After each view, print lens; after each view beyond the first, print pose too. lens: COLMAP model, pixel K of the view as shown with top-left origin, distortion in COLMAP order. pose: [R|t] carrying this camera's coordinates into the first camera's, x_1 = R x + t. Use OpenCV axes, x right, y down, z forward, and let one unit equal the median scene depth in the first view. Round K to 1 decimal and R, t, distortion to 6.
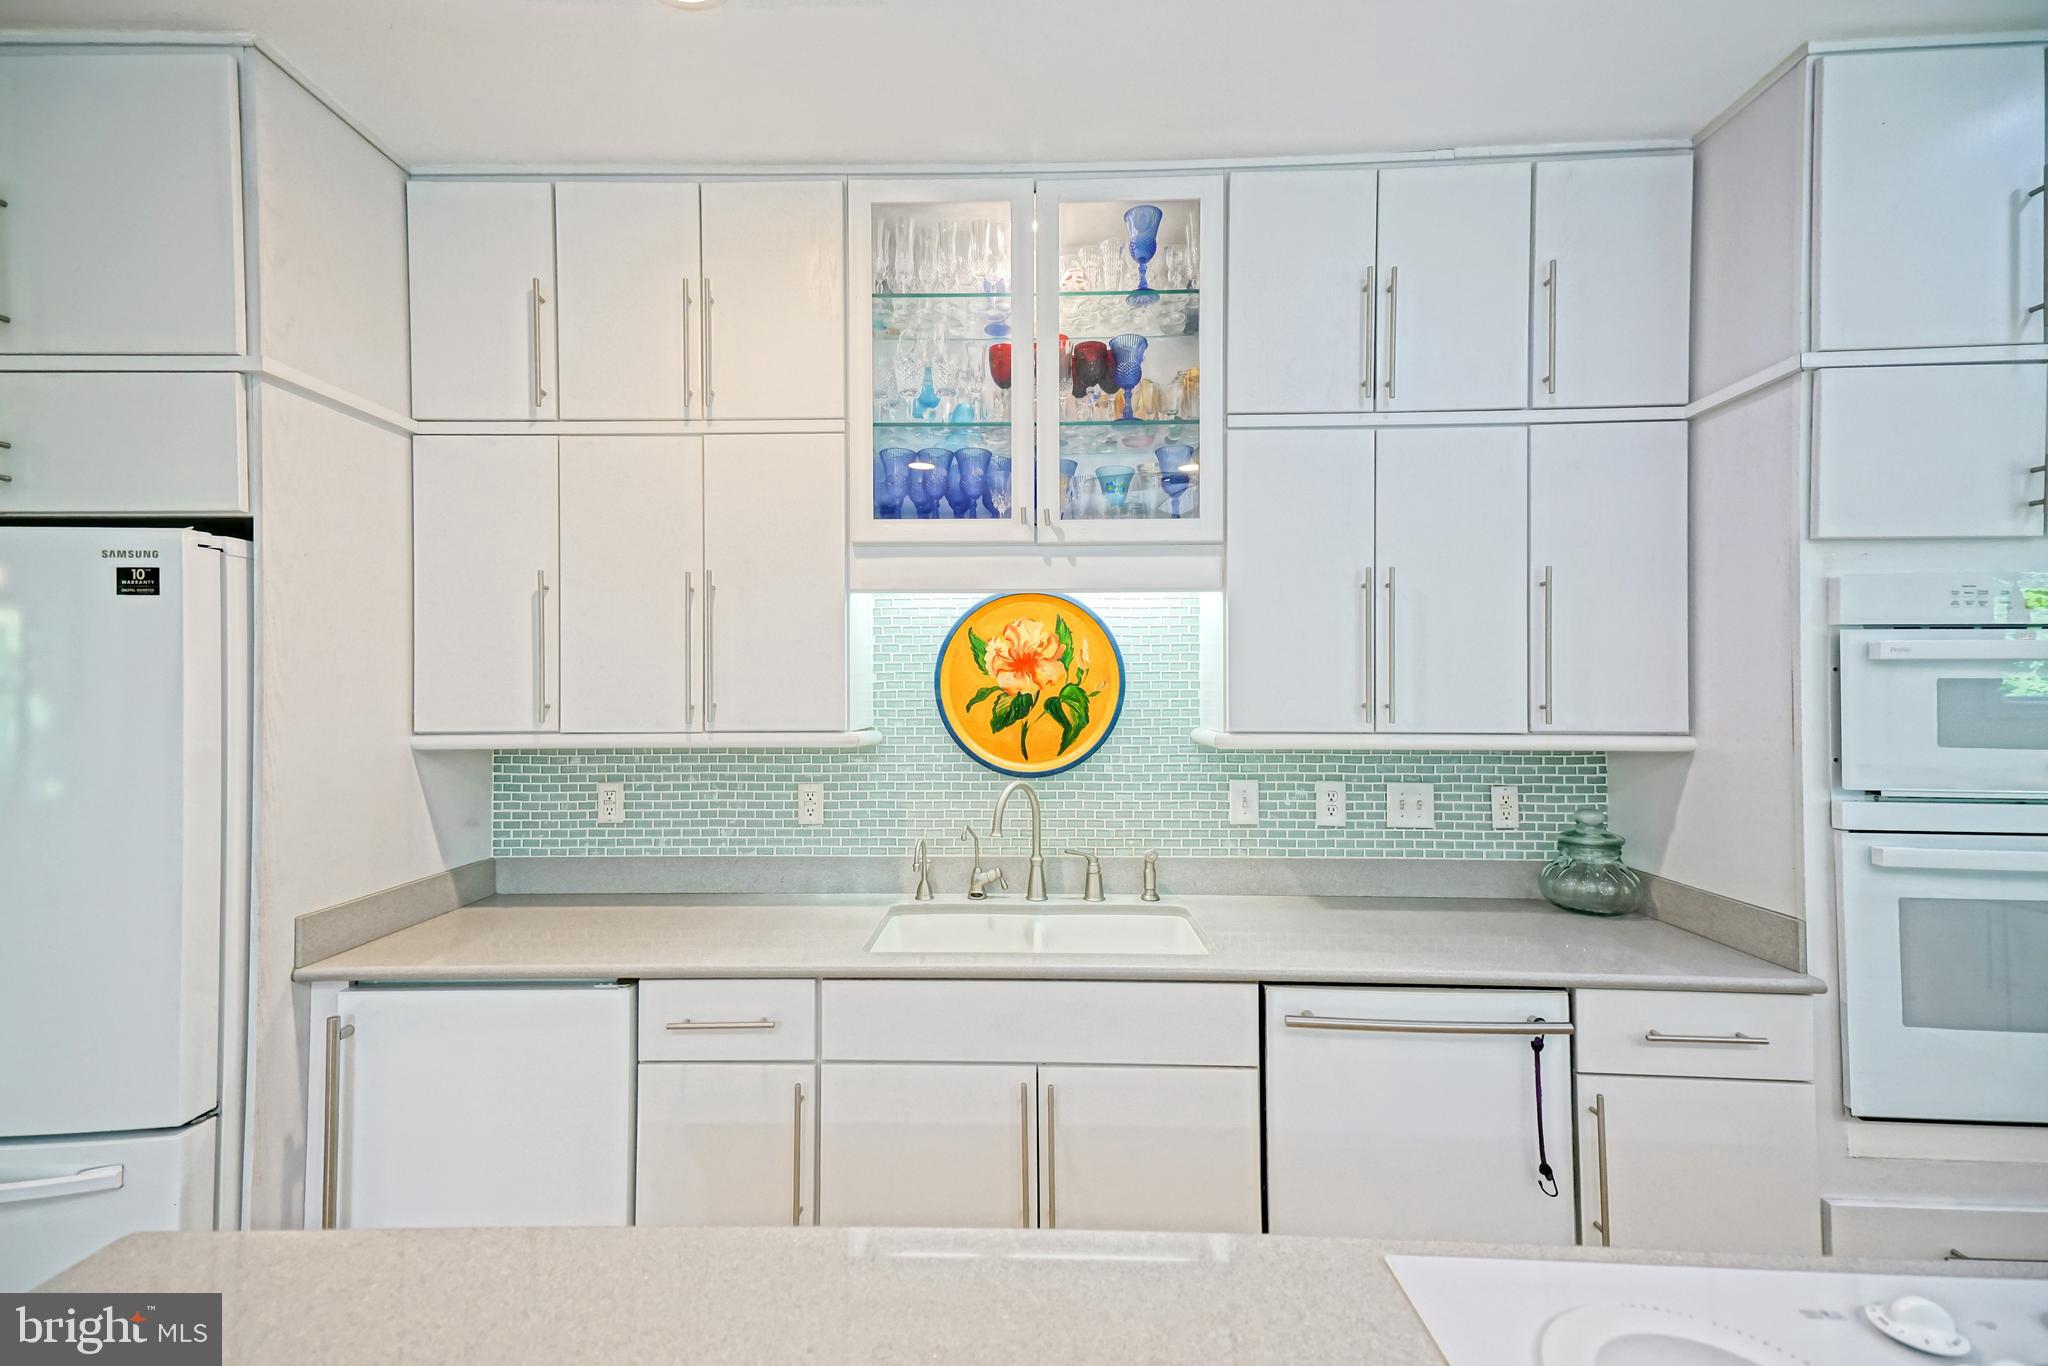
lens RADIAL K [[893.9, 0, 1021.0], [0, 893.9, 674.7], [0, 0, 1]] dist [0.048821, -0.017033]
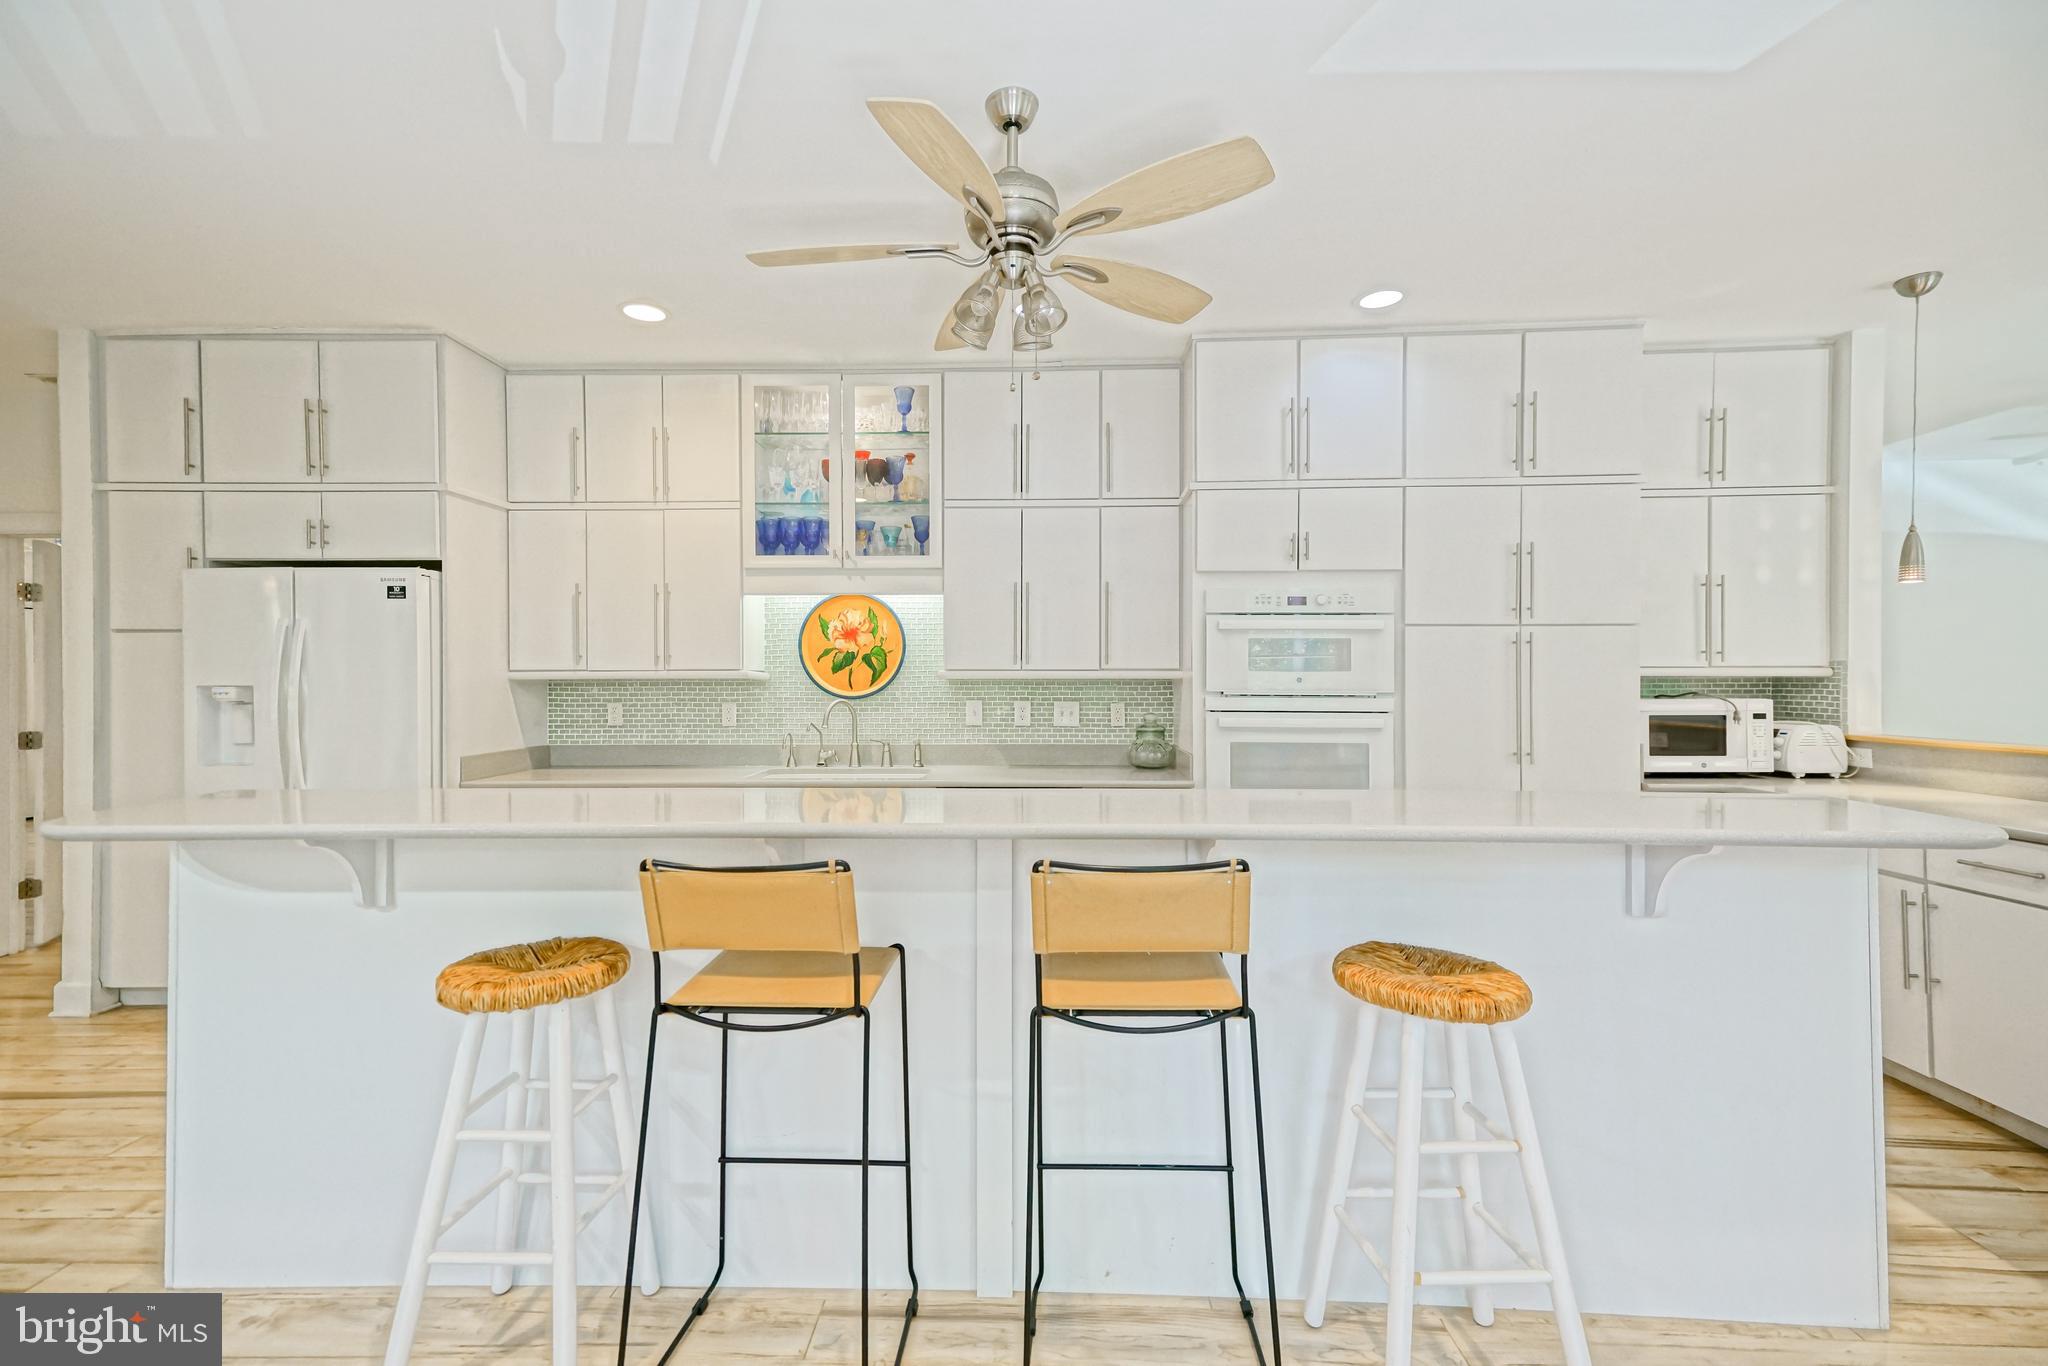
lens RADIAL K [[909.5, 0, 1030.1], [0, 909.5, 671.4], [0, 0, 1]] dist [0.029982, -0.000058]
pose [[1.000000, -0.000401, -0.000758, 0.391887], [0.000407, 0.999966, 0.008242, 0.049807], [0.000755, -0.008242, 0.999966, -0.861063]]
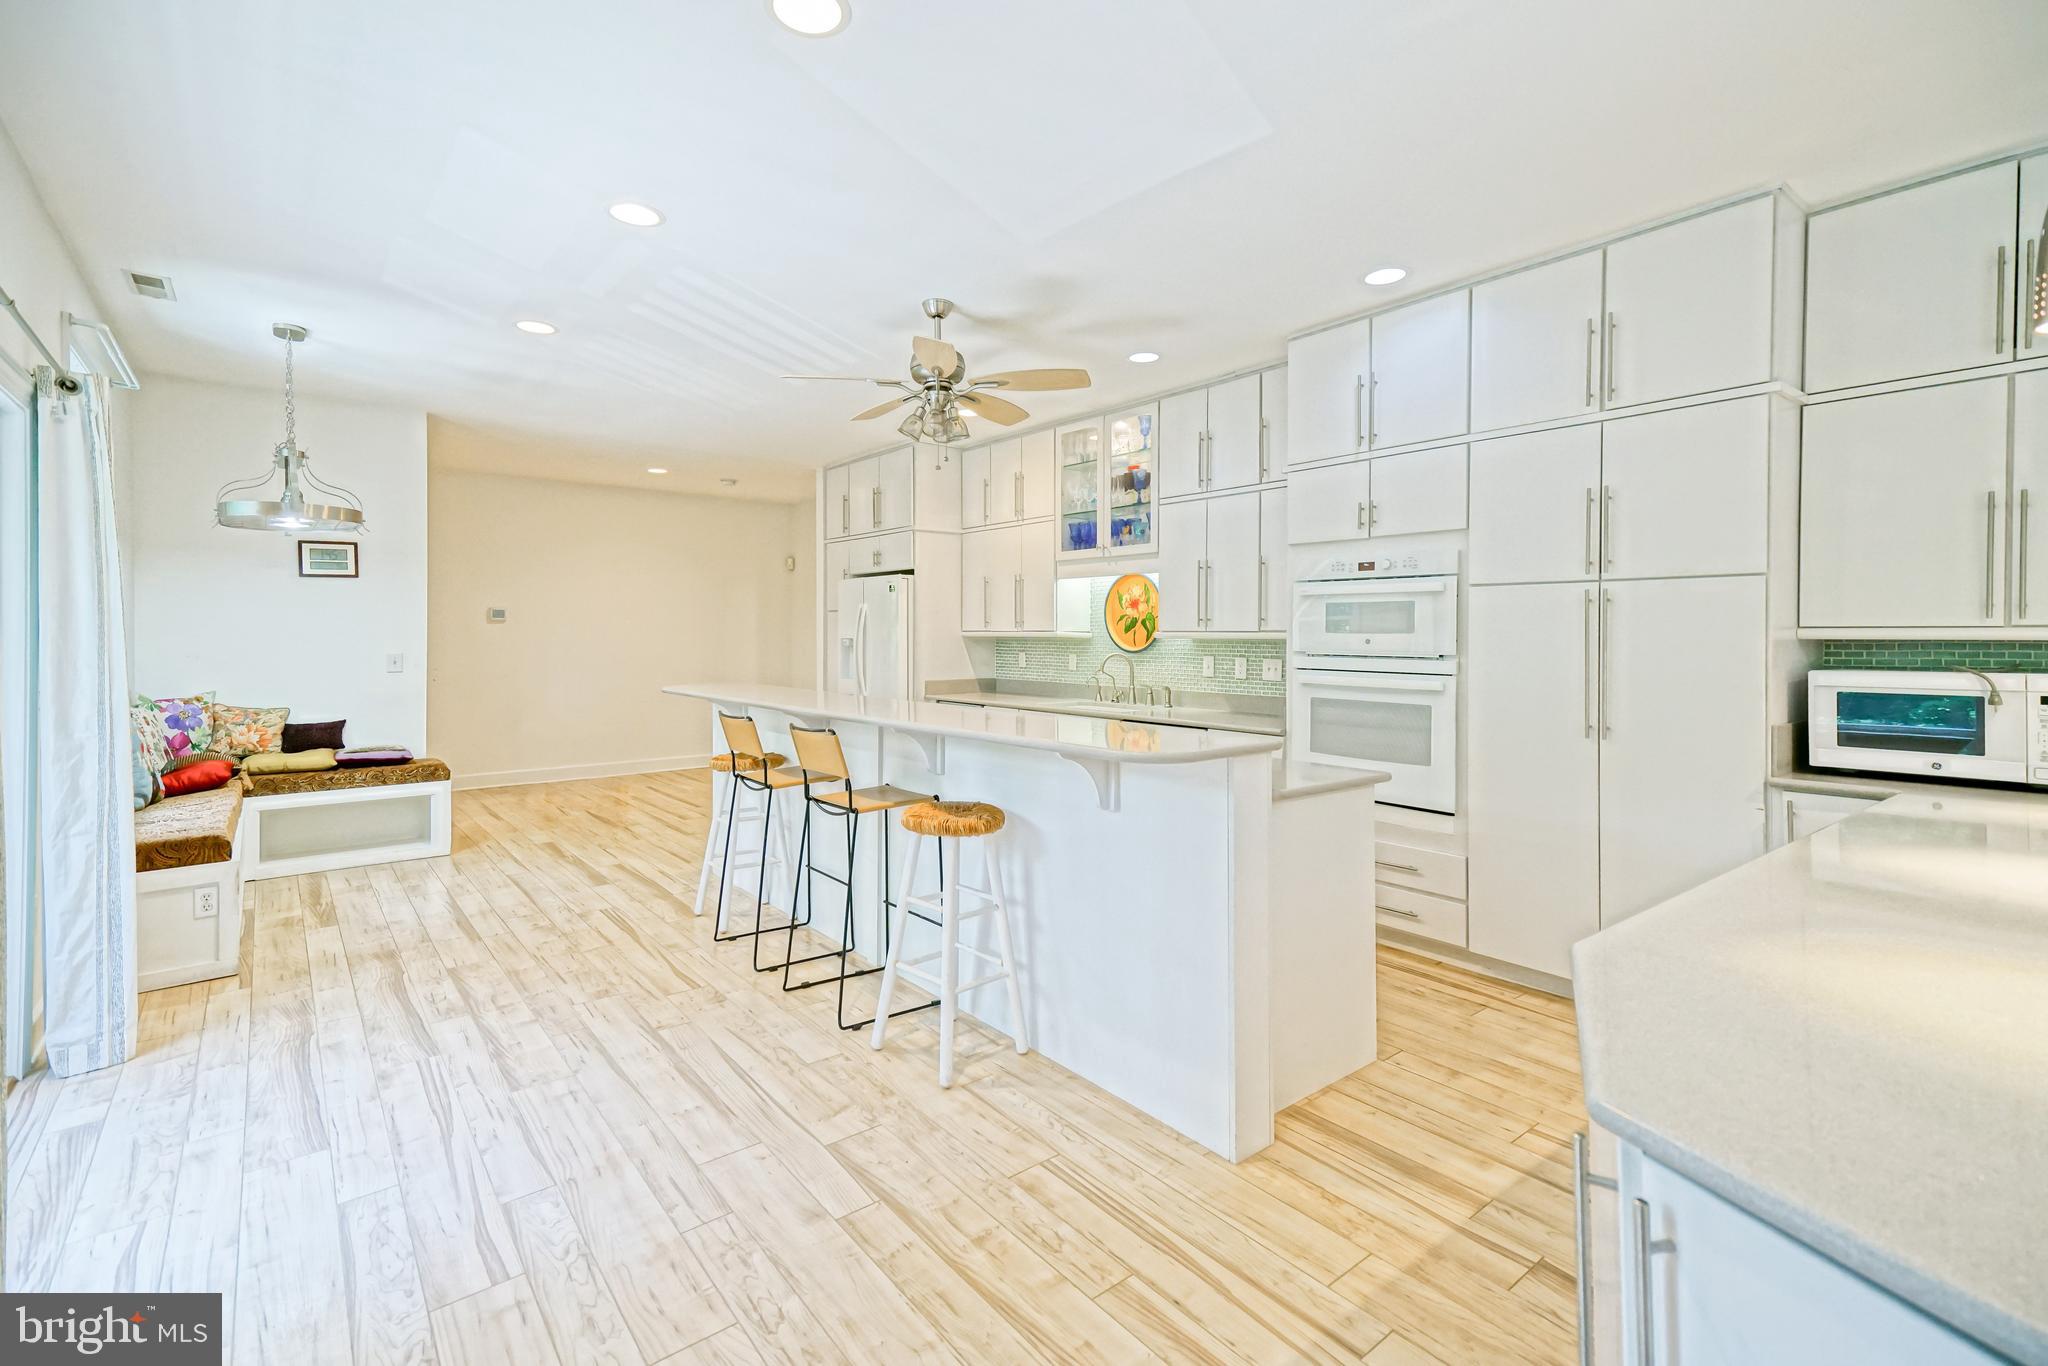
lens RADIAL K [[928.7, 0, 1020.6], [0, 928.7, 646.2], [0, 0, 1]] dist [0.001726, -0.000013]
pose [[0.648645, 0.012742, -0.760985, 1.803695], [0.006878, 0.999721, 0.022601, 0.043810], [0.761060, -0.019894, 0.648376, -0.863389]]
